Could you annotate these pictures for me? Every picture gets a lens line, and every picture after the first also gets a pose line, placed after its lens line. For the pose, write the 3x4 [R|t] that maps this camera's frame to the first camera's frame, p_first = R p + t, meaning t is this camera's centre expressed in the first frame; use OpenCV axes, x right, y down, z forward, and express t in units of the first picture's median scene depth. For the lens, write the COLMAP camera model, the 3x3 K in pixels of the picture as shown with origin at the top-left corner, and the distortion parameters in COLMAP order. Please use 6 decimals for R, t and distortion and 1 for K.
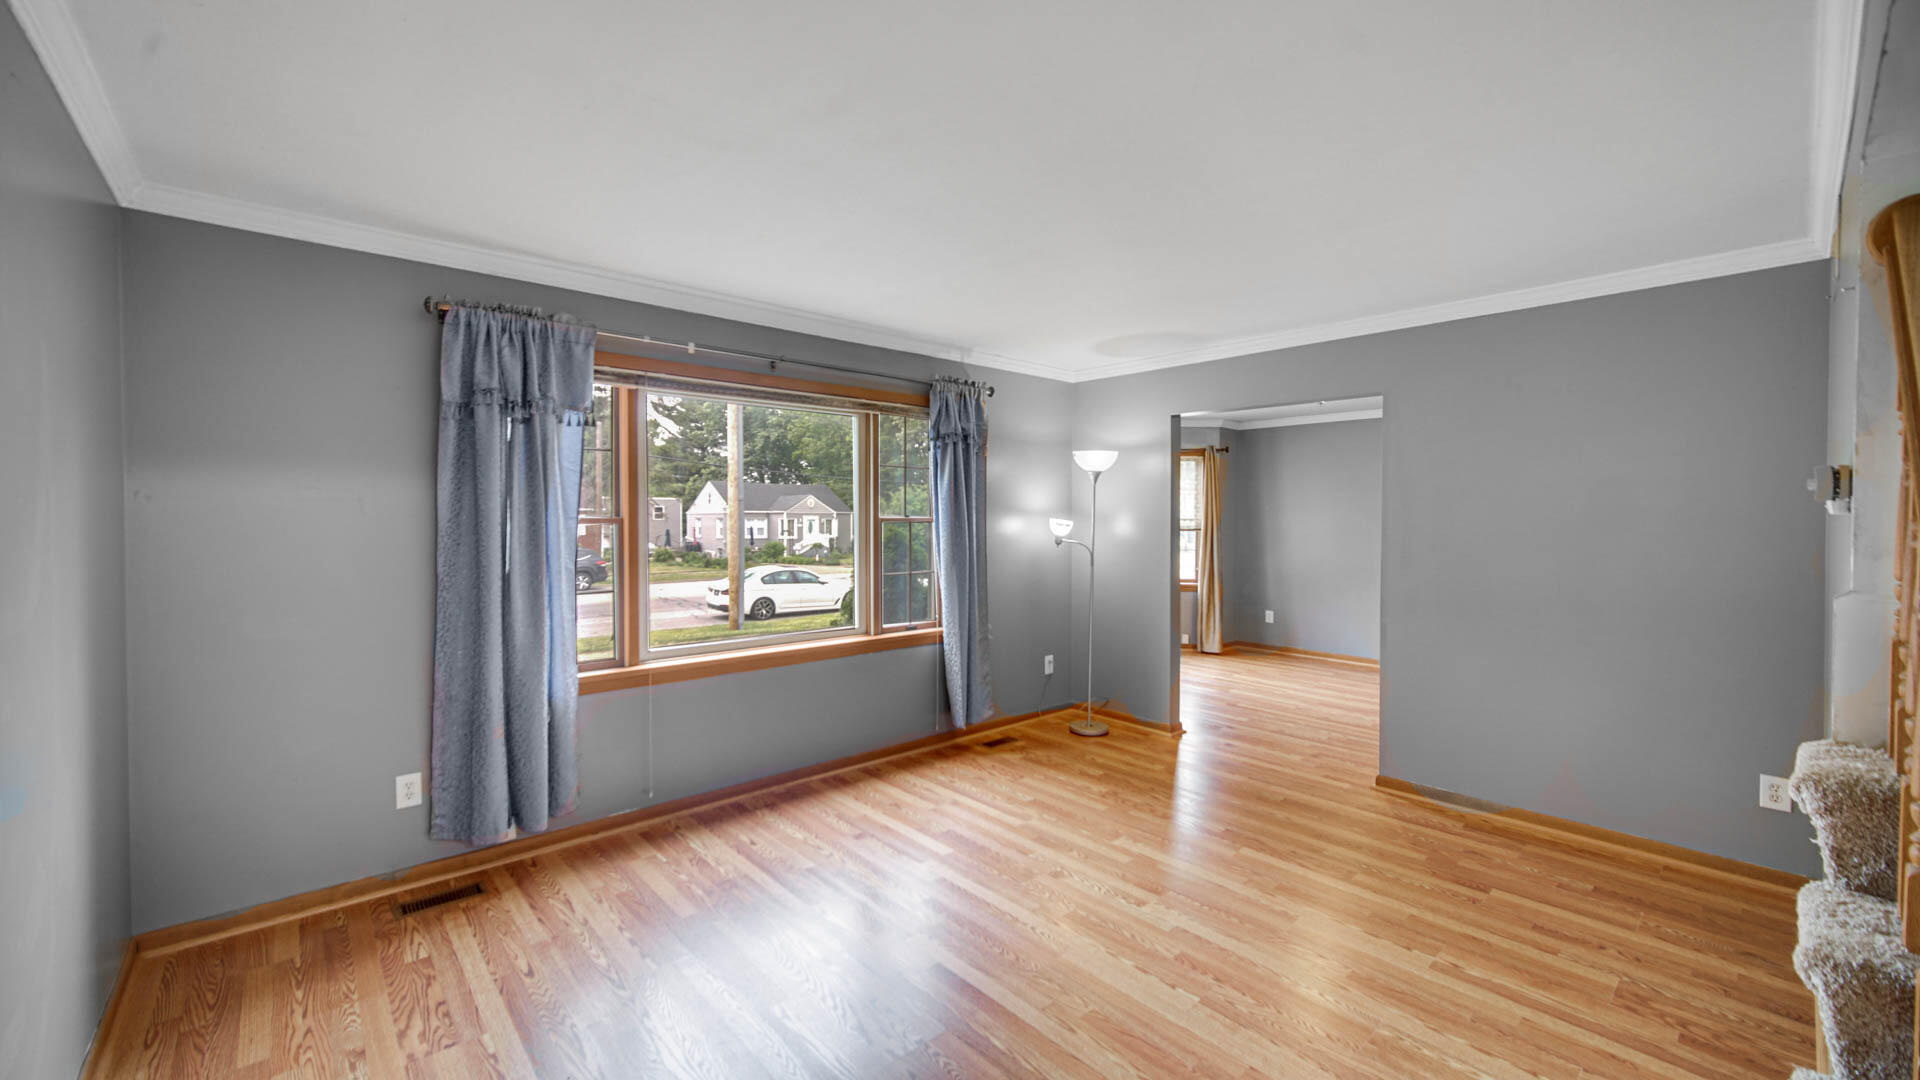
lens RADIAL K [[760.8, 0, 966.4], [0, 760.8, 527.9], [0, 0, 1]] dist [0.003610, 0.000041]
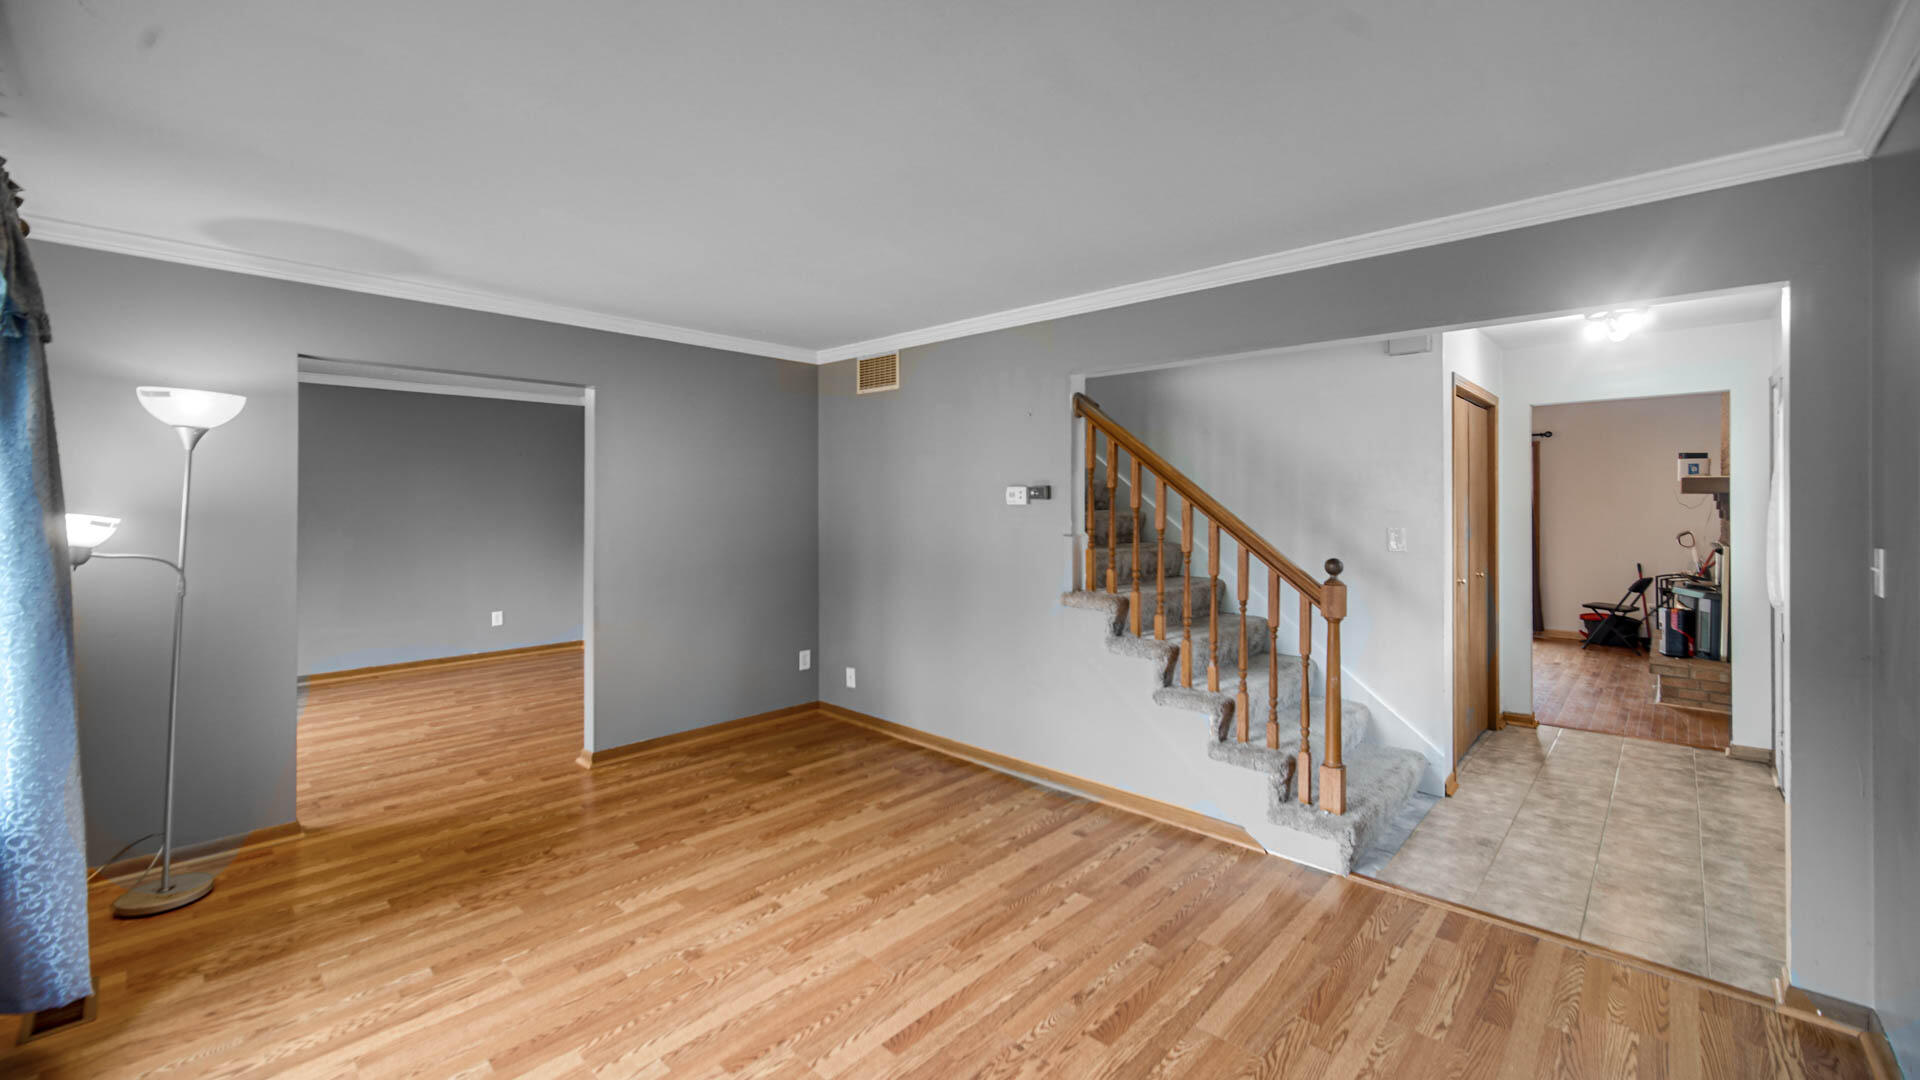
lens RADIAL K [[760.8, 0, 938.4], [0, 760.8, 510.6], [0, 0, 1]] dist [0.003610, 0.000041]
pose [[-0.072650, -0.015854, 0.997231, -0.678439], [0.011410, 0.999795, 0.016726, -0.024902], [-0.997292, 0.012593, -0.072455, 0.773026]]
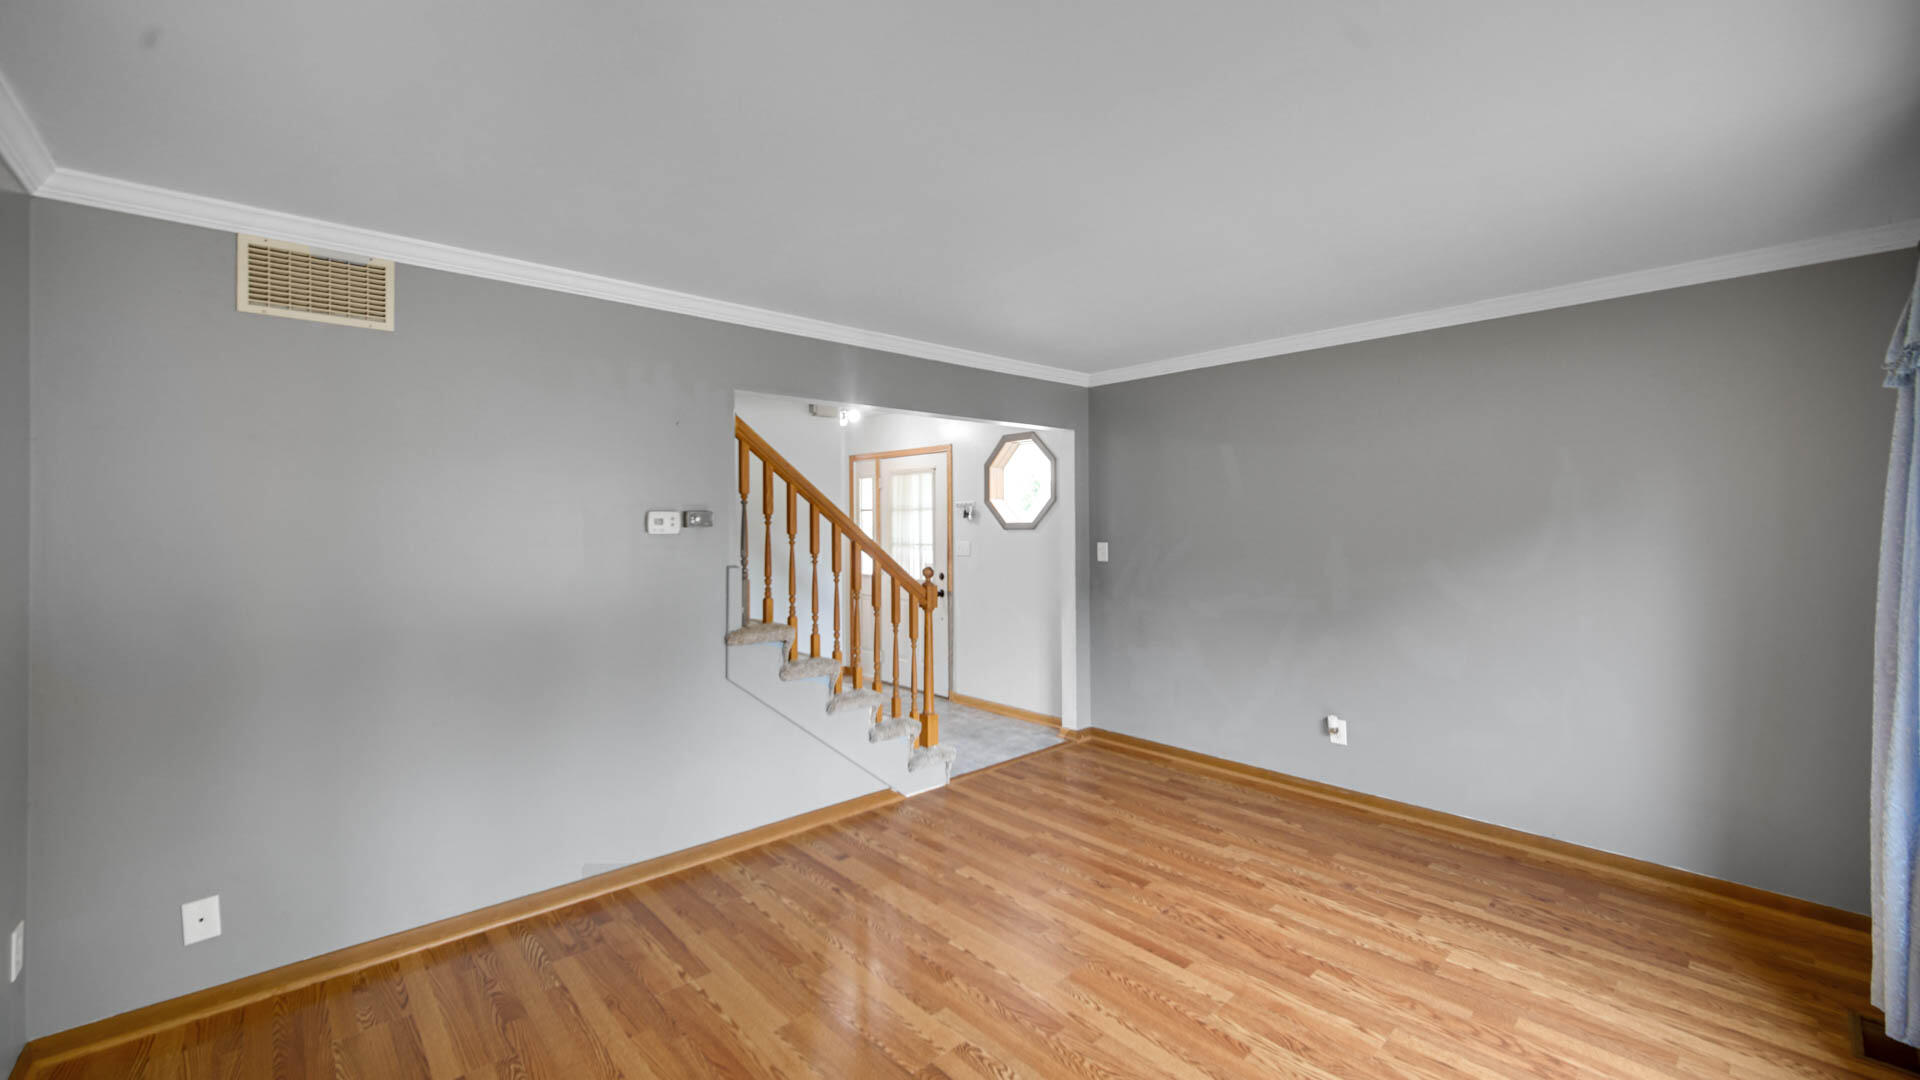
lens RADIAL K [[760.8, 0, 951.1], [0, 760.8, 525.3], [0, 0, 1]] dist [0.003610, 0.000041]
pose [[-0.999943, 0.003734, 0.010036, 0.208101], [0.003896, 0.999861, 0.016209, -0.038585], [-0.009974, 0.016247, -0.999818, 1.581362]]
